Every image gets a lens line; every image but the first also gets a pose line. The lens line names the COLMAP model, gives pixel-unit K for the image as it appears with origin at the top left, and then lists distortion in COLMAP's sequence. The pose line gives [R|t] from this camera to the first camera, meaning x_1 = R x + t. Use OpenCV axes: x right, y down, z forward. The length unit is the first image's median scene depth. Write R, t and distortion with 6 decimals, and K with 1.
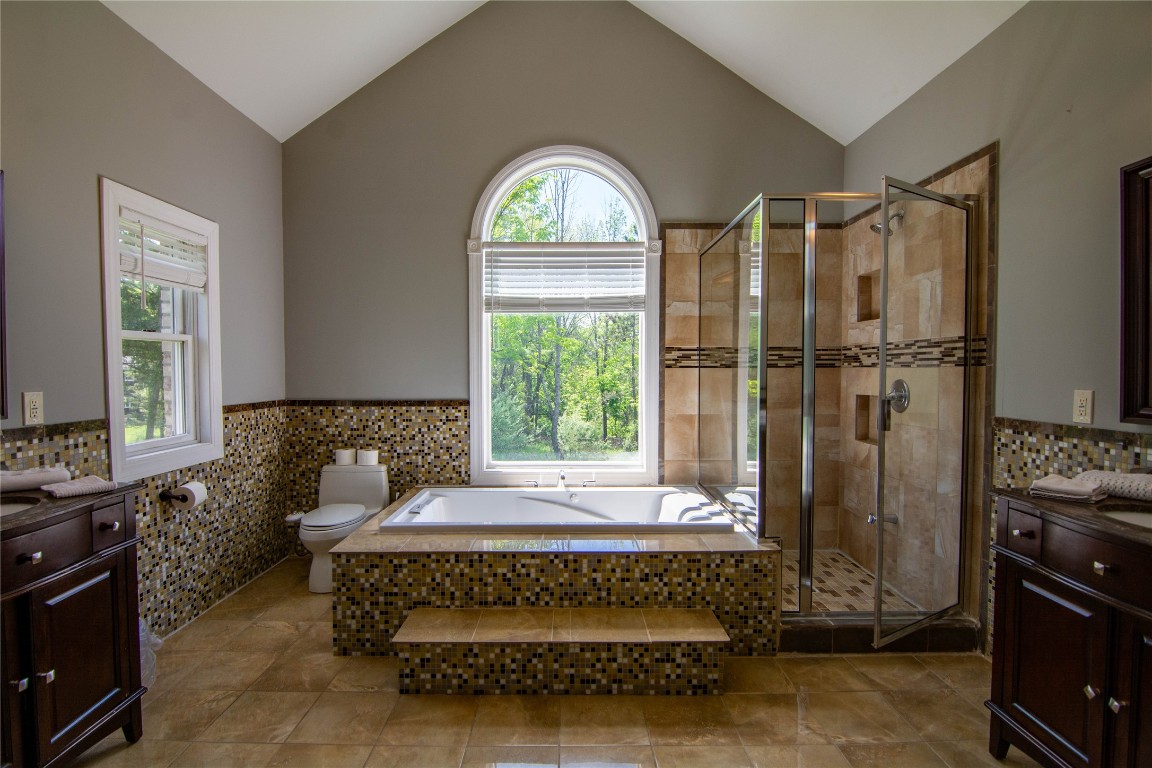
lens RADIAL K [[558.9, 0, 568.3], [0, 558.9, 389.8], [0, 0, 1]] dist [0.000896, -0.013699]
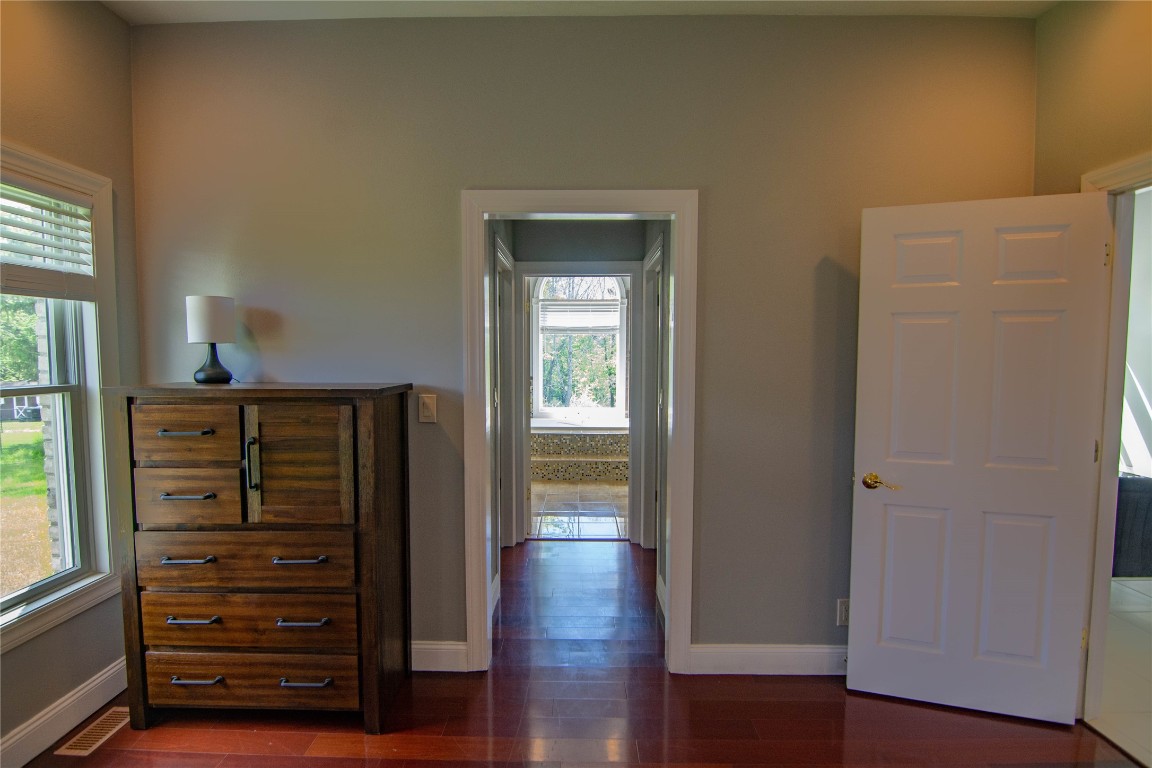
lens RADIAL K [[558.9, 0, 568.3], [0, 558.9, 389.8], [0, 0, 1]] dist [0.000896, -0.013699]
pose [[0.999854, 0.005348, -0.016202, -0.020391], [-0.004893, 0.999596, 0.028011, 0.012461], [0.016345, -0.027927, 0.999476, -1.588167]]
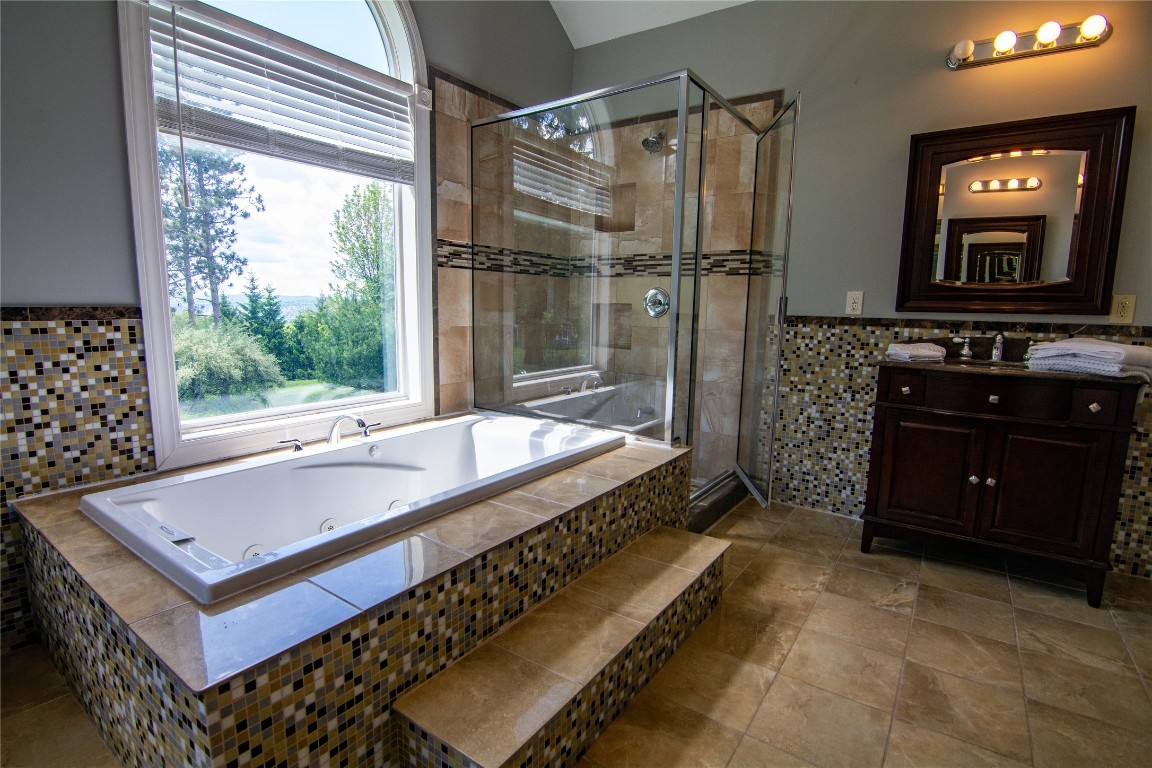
lens RADIAL K [[558.9, 0, 568.3], [0, 558.9, 389.8], [0, 0, 1]] dist [0.000896, -0.013699]
pose [[0.580128, -0.111073, 0.806917, -0.558444], [0.007815, 0.991372, 0.130844, 0.046382], [-0.814488, -0.069600, 0.575991, 0.601620]]
